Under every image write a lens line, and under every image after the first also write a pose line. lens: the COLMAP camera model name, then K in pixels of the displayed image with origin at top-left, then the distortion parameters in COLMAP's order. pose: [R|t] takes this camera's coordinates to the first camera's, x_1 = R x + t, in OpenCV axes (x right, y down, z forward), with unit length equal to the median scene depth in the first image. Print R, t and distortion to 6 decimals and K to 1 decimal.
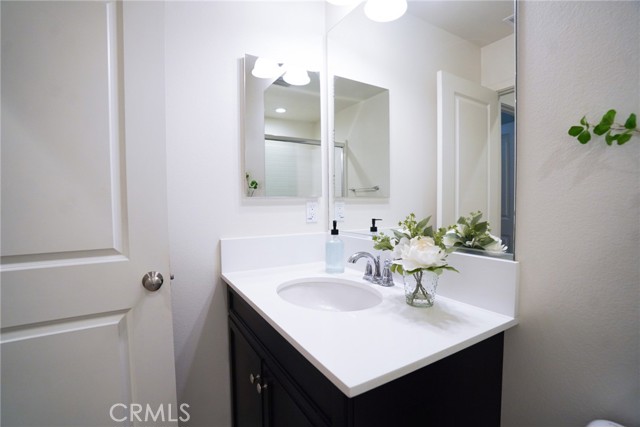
lens RADIAL K [[300.3, 0, 320.0], [0, 300.3, 213.5], [0, 0, 1]] dist [-0.074155, 0.030542]
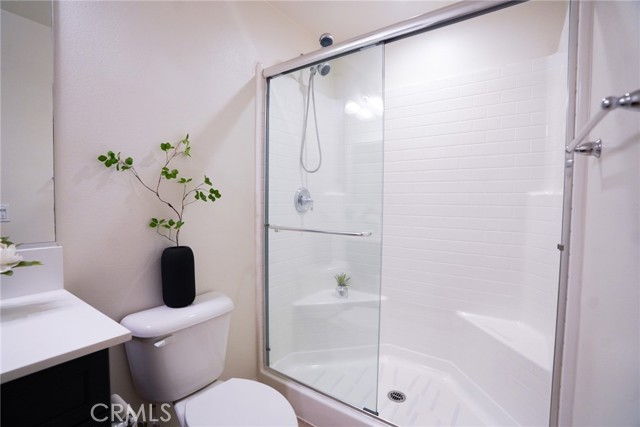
lens RADIAL K [[300.3, 0, 320.0], [0, 300.3, 213.5], [0, 0, 1]] dist [-0.074155, 0.030542]
pose [[-0.403621, -0.034019, 0.914294, -1.113746], [0.031001, 0.998226, 0.050828, -0.012759], [-0.914401, 0.048859, -0.401850, 0.509963]]
